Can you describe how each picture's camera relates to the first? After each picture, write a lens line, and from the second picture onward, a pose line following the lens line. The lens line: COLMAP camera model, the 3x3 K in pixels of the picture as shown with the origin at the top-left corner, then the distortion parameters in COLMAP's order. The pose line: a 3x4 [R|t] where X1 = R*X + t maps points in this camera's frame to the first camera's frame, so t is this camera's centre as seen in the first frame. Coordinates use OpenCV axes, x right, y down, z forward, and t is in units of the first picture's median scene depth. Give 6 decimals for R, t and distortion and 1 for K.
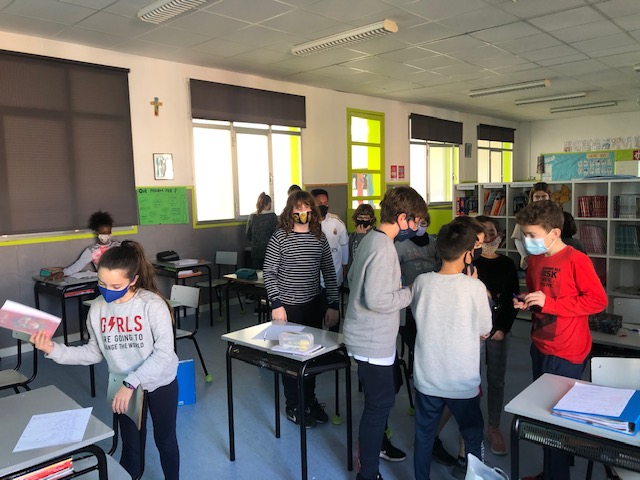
lens RADIAL K [[540.1, 0, 322.9], [0, 540.1, 240.2], [0, 0, 1]] dist [0.048782, -0.002525]
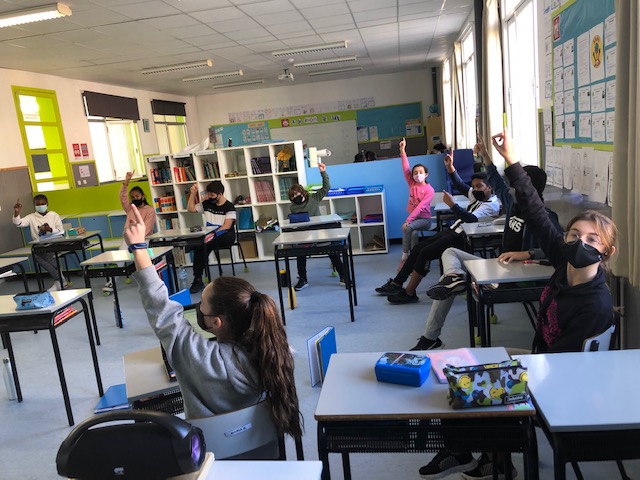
lens RADIAL K [[540.1, 0, 320.0], [0, 540.1, 239.1], [0, 0, 1]] dist [0.048782, -0.002525]
pose [[0.828676, -0.167941, 0.533941, -0.062392], [0.143691, 0.985786, 0.087052, 0.011858], [-0.540971, 0.004585, 0.841029, -0.088737]]
